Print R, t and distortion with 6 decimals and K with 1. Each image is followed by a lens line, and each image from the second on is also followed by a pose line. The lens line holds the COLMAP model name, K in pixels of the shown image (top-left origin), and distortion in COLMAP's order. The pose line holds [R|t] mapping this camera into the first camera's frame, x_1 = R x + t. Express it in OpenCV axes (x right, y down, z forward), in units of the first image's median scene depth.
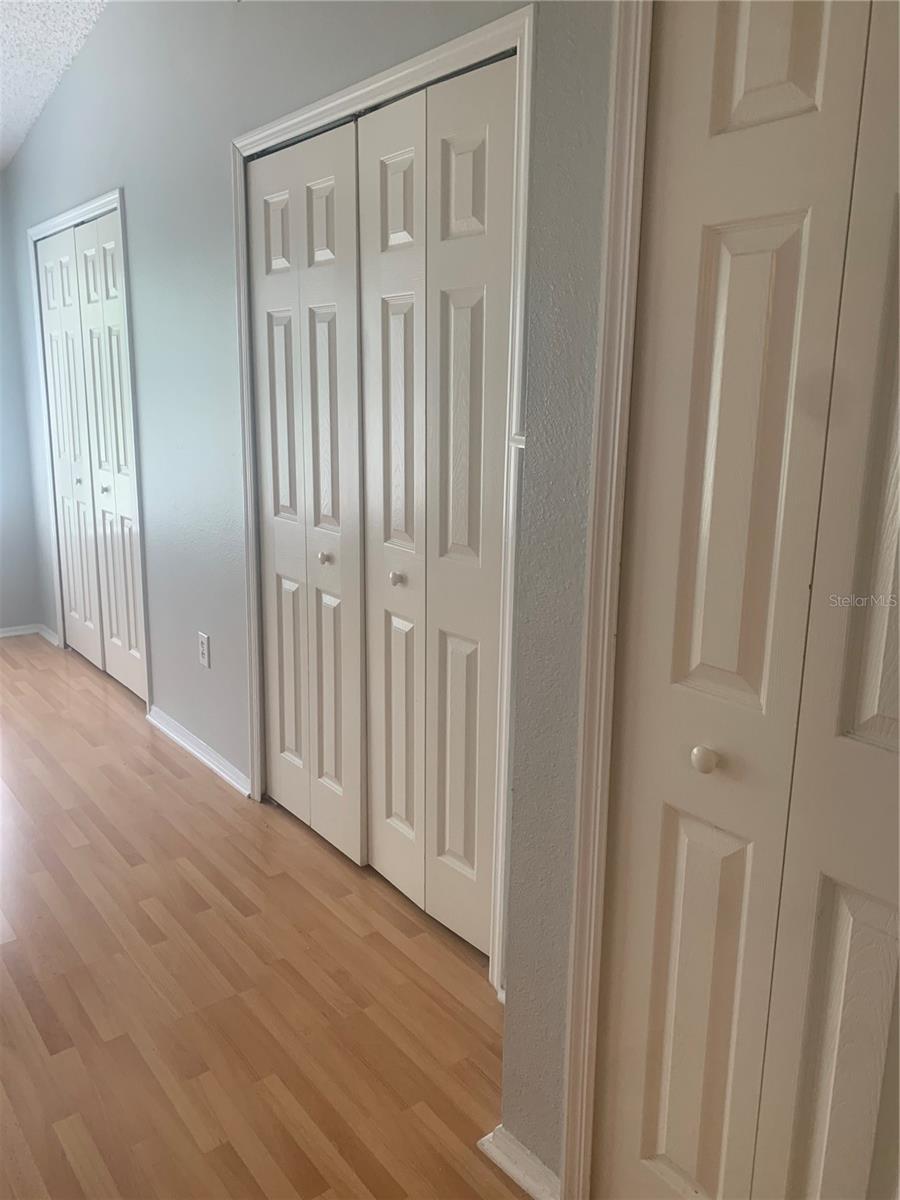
lens RADIAL K [[907.7, 0, 447.4], [0, 907.7, 594.2], [0, 0, 1]] dist [-0.002911, 0.001278]
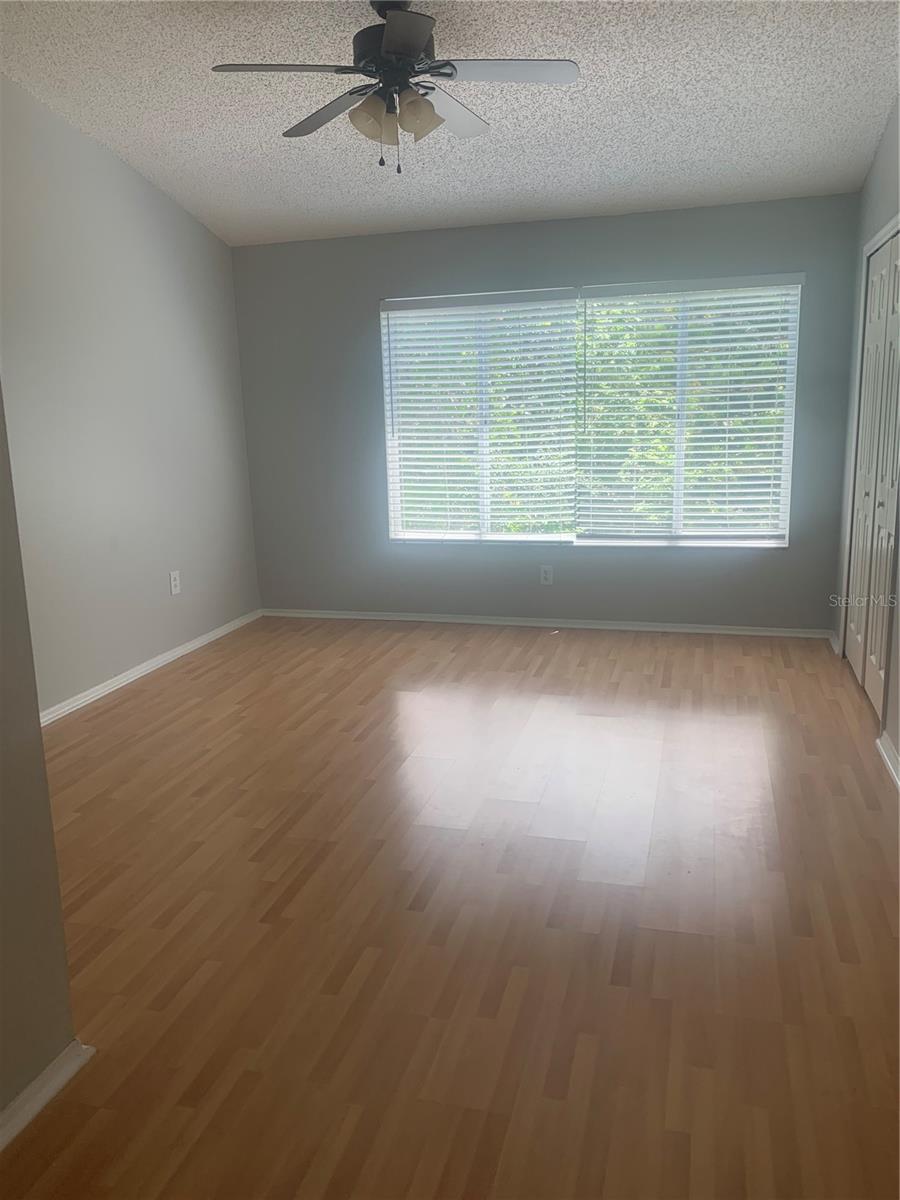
lens RADIAL K [[907.7, 0, 446.4], [0, 907.7, 601.3], [0, 0, 1]] dist [-0.002911, 0.001278]
pose [[0.590067, 0.141337, -0.794887, 0.131934], [-0.141682, 0.987406, 0.070394, -0.013159], [0.794825, 0.071084, 0.602660, 0.040569]]
